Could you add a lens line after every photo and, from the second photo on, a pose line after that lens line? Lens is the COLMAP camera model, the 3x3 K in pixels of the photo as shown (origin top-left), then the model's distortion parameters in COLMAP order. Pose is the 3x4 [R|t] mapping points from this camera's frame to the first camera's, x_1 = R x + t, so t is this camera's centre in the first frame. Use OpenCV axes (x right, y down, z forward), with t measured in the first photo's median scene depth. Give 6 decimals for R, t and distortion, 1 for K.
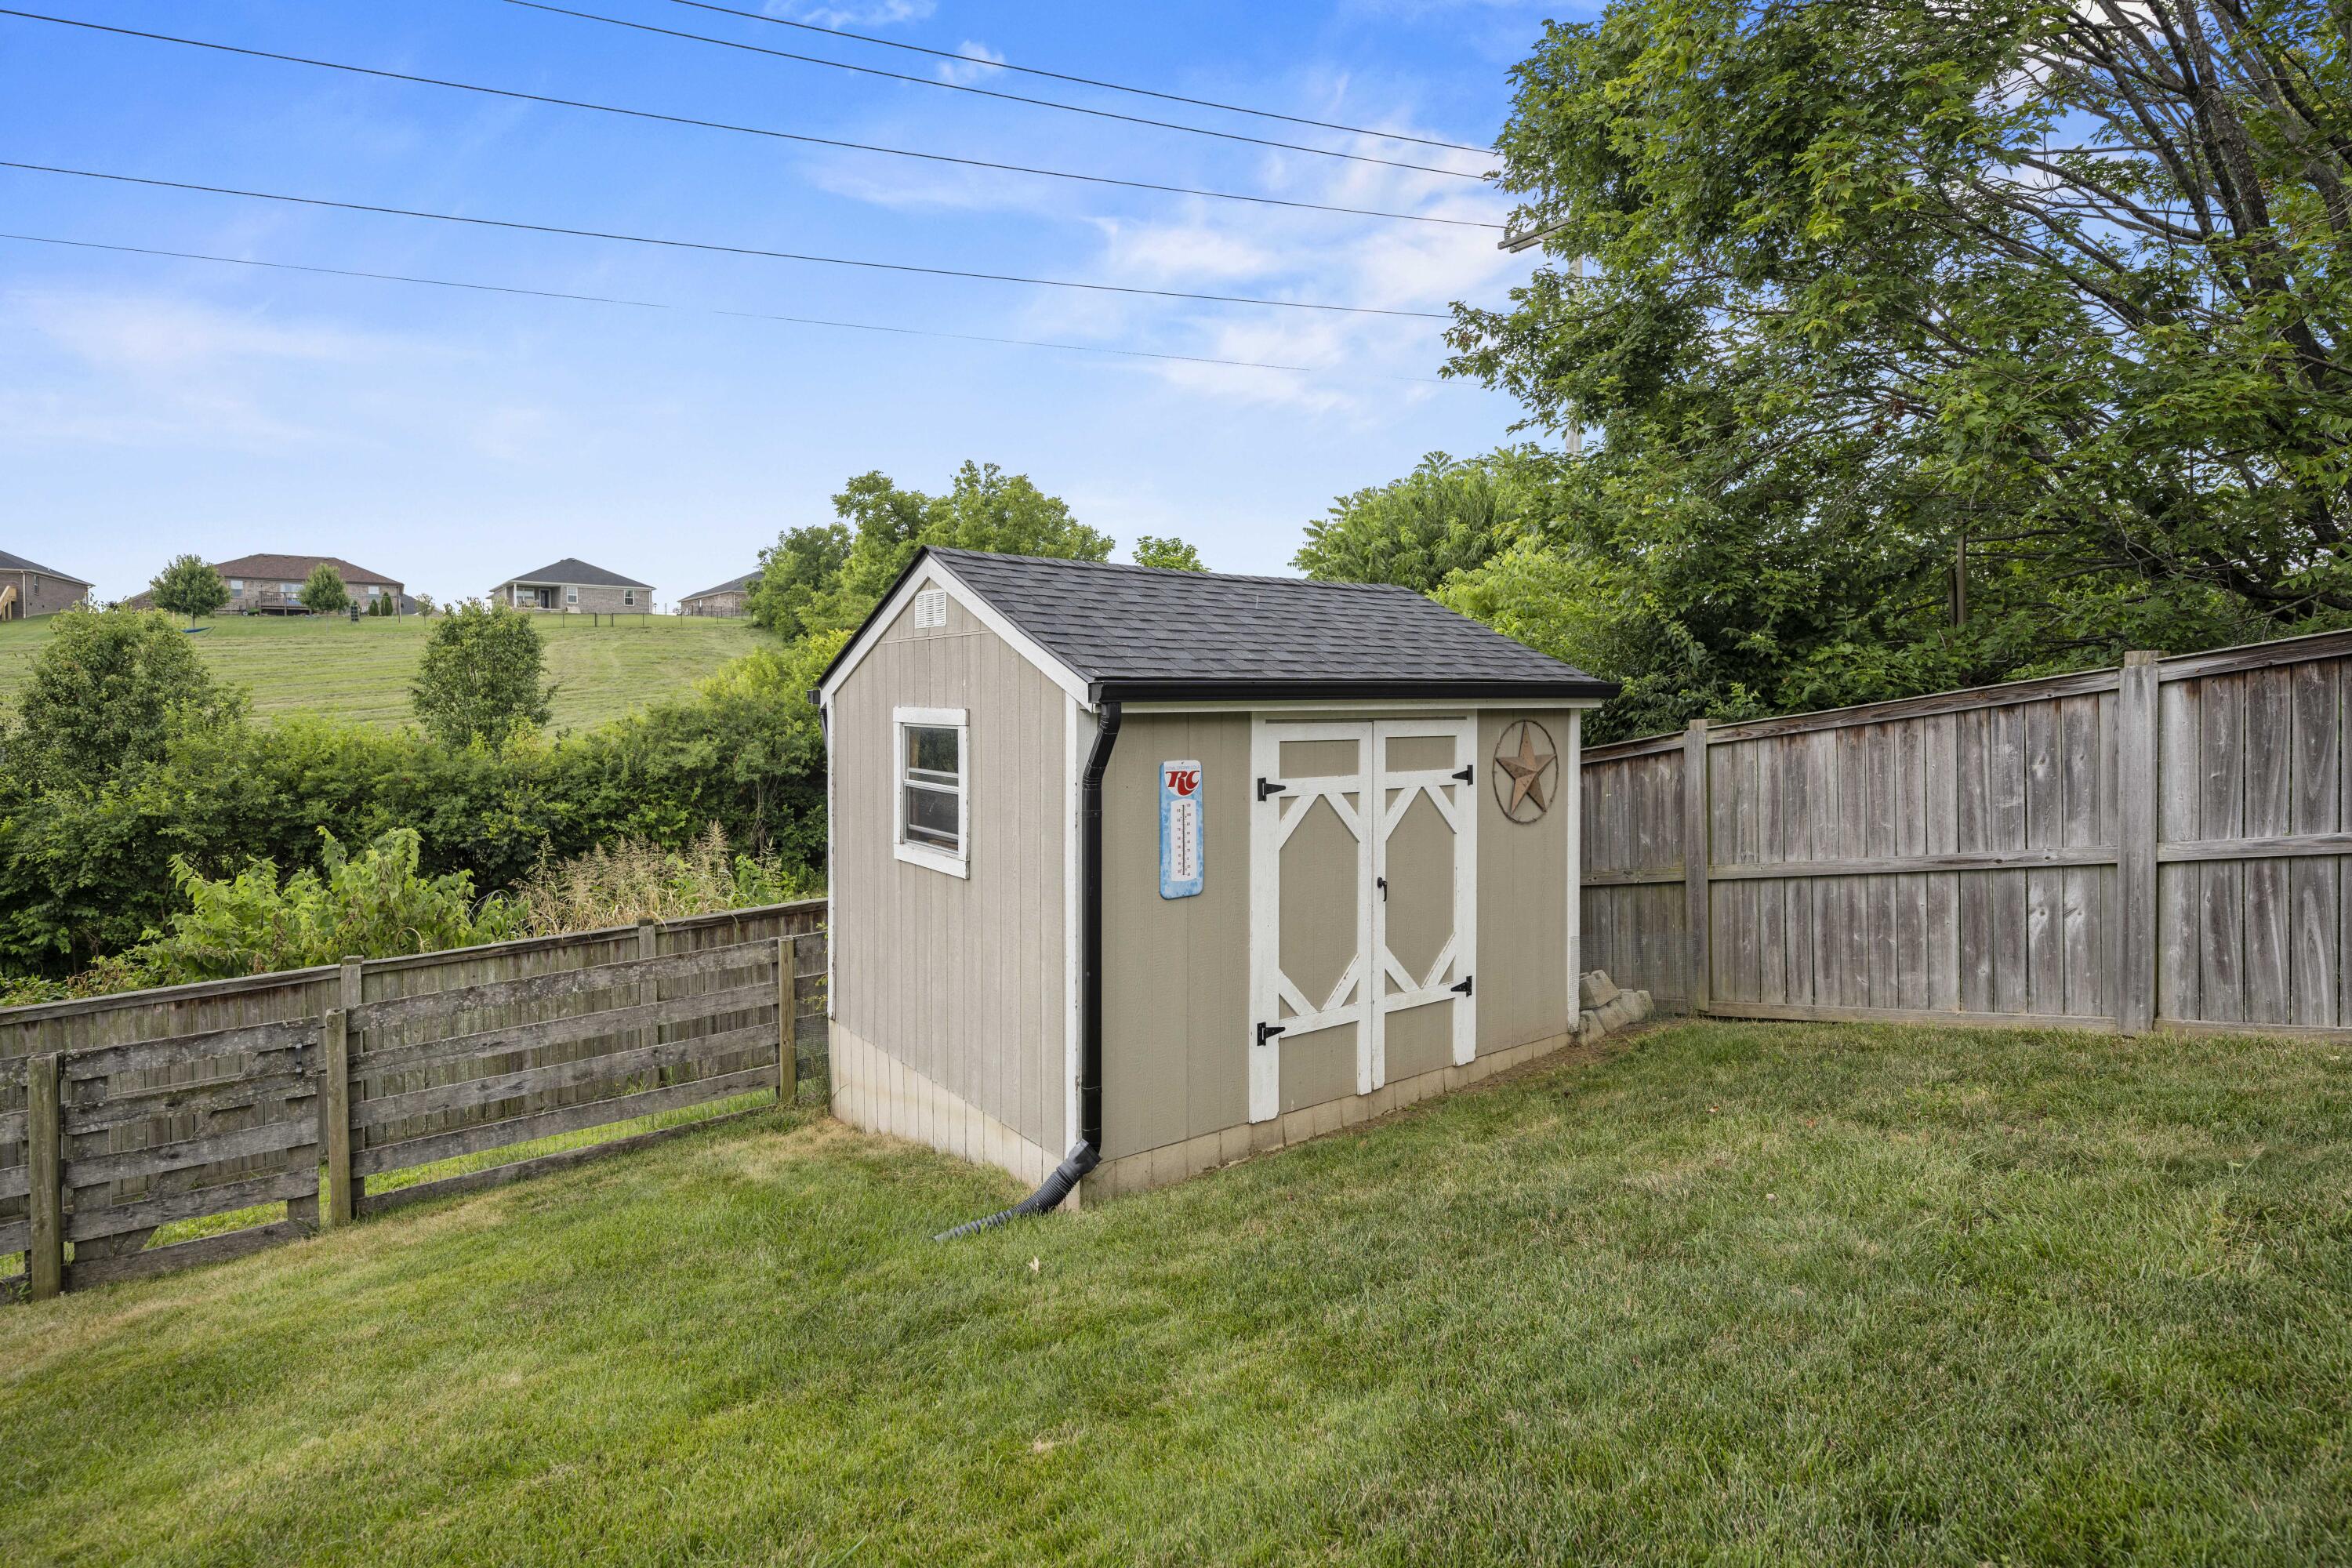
lens RADIAL K [[1193.0, 0, 1172.6], [0, 1193.0, 719.7], [0, 0, 1]] dist [0.003046, 0.000549]
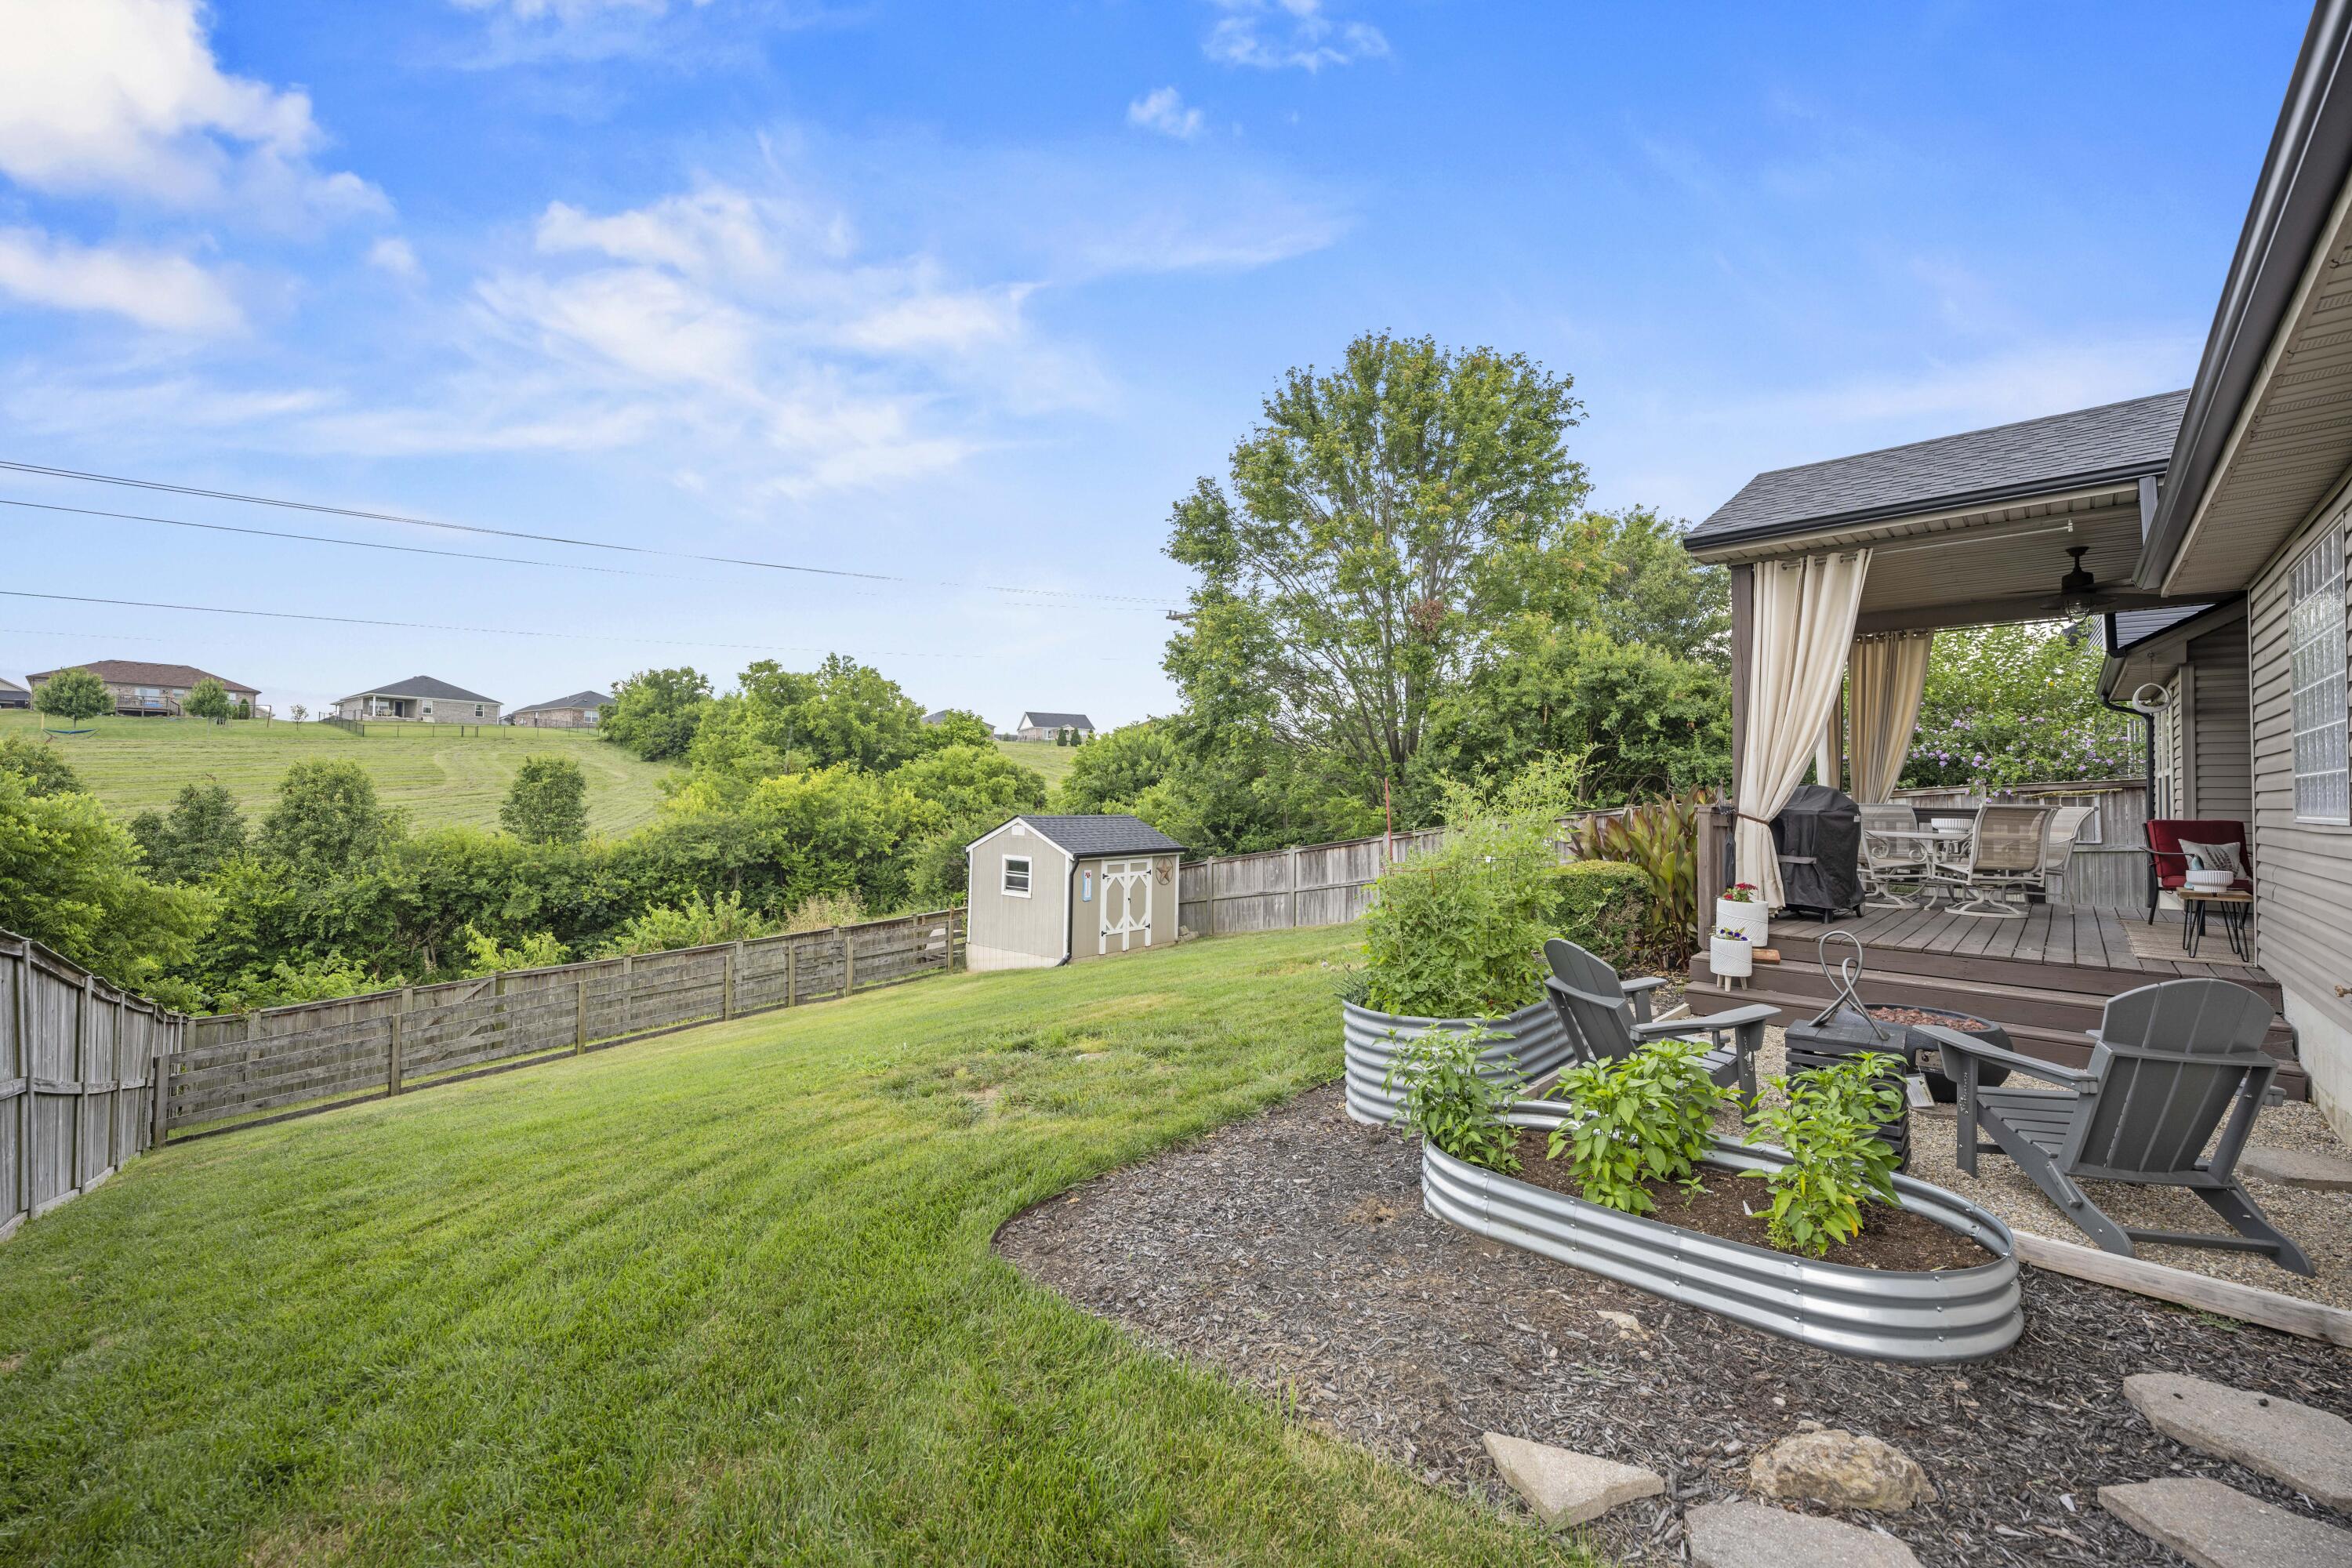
lens RADIAL K [[939.7, 0, 1187.8], [0, 939.7, 798.5], [0, 0, 1]] dist [-0.000122, 0.000163]
pose [[0.959336, 0.020226, 0.281540, -0.143145], [-0.016314, 0.999735, -0.016230, -0.041631], [-0.281793, 0.010977, 0.959412, -0.564378]]
